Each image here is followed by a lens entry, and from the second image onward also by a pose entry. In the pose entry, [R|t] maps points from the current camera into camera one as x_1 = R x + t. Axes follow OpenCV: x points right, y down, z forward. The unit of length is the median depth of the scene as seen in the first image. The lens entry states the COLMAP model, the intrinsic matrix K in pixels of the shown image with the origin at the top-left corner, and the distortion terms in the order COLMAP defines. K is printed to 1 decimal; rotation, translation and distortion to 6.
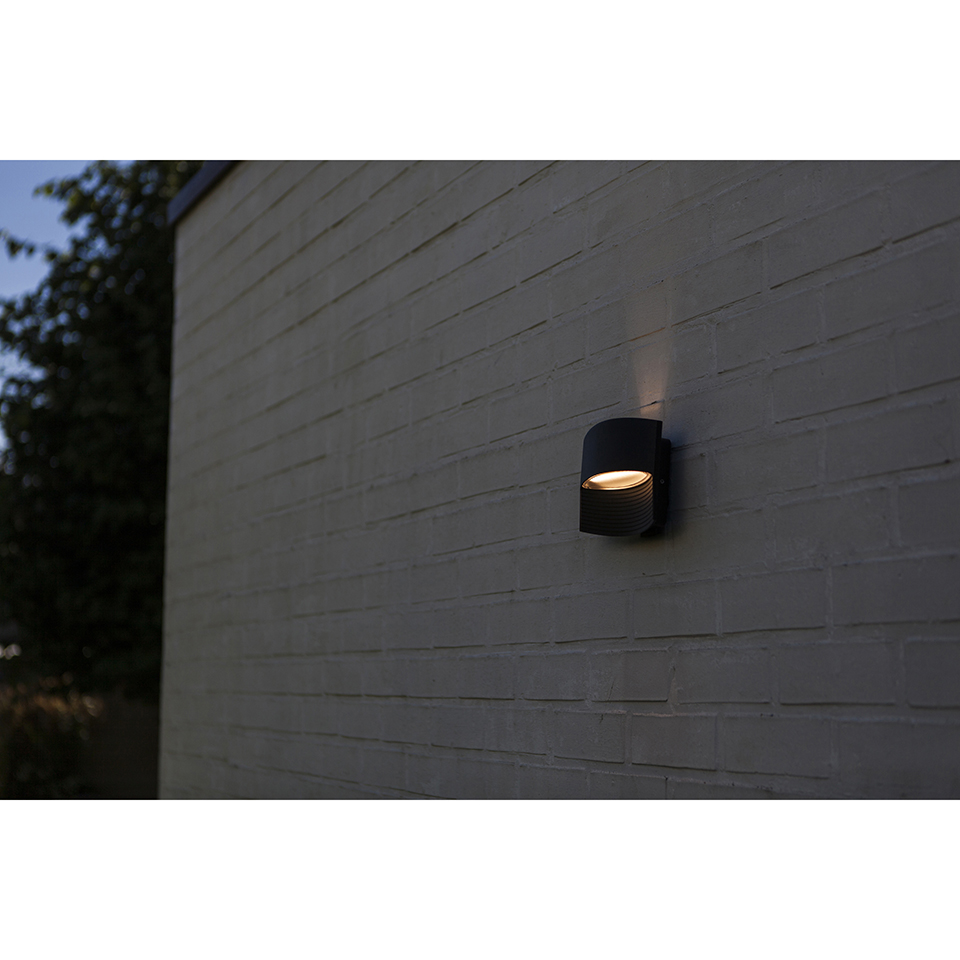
lens RADIAL K [[1482.8, 0, 480.0], [0, 1482.8, 480.0], [0, 0, 1]] dist [-0.068095, 0.057156]
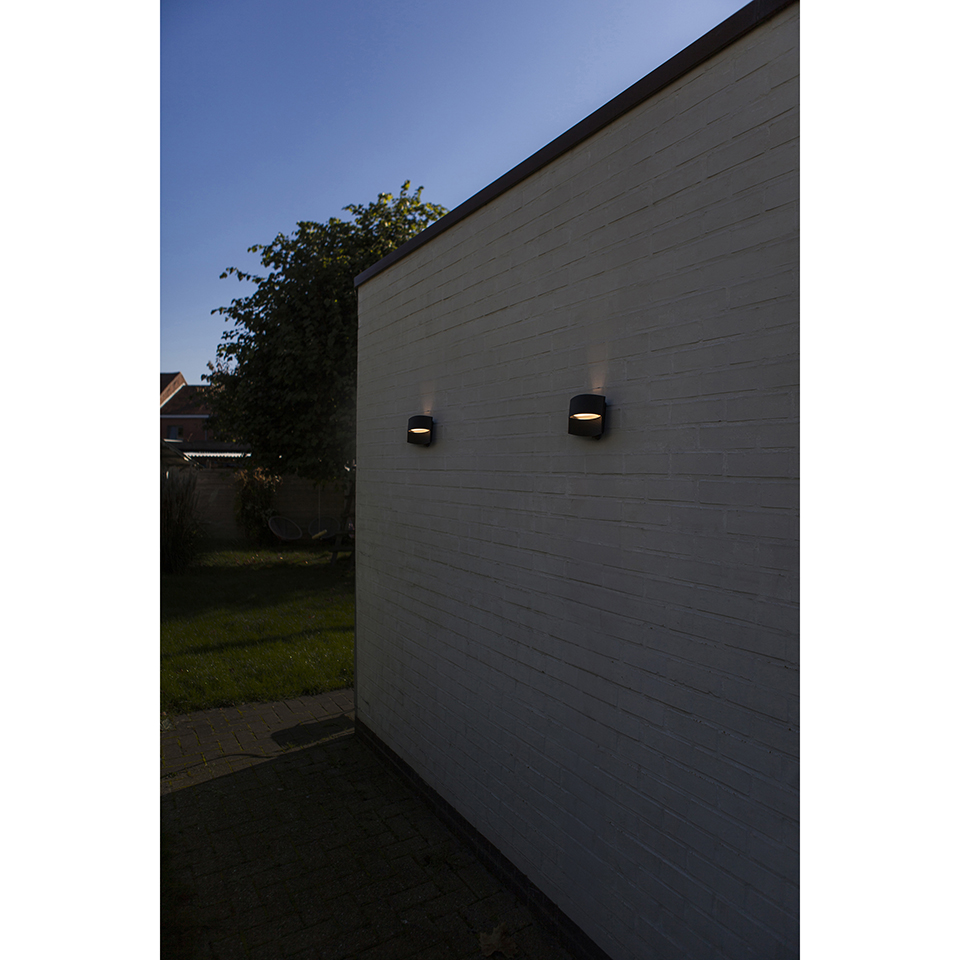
lens RADIAL K [[639.5, 0, 480.0], [0, 639.5, 480.0], [0, 0, 1]] dist [-0.030603, 0.022023]
pose [[0.996668, 0.009189, 0.081040, -0.167673], [-0.021726, 0.987642, 0.155213, -0.053524], [-0.078612, -0.156456, 0.984551, -0.146608]]
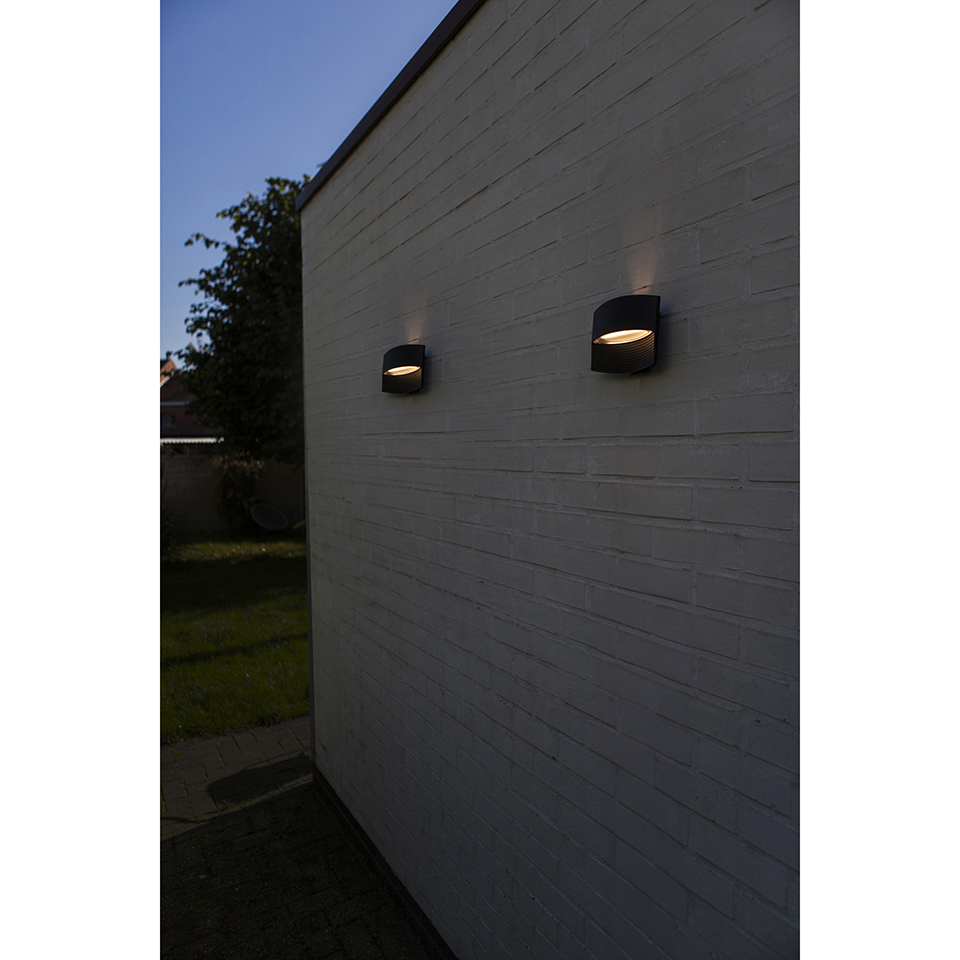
lens RADIAL K [[639.5, 0, 480.0], [0, 639.5, 480.0], [0, 0, 1]] dist [-0.030603, 0.022023]
pose [[0.996608, -0.013194, 0.081237, -0.096970], [-0.001851, 0.983224, 0.182395, 0.022182], [-0.082280, -0.181927, 0.979864, 0.273883]]
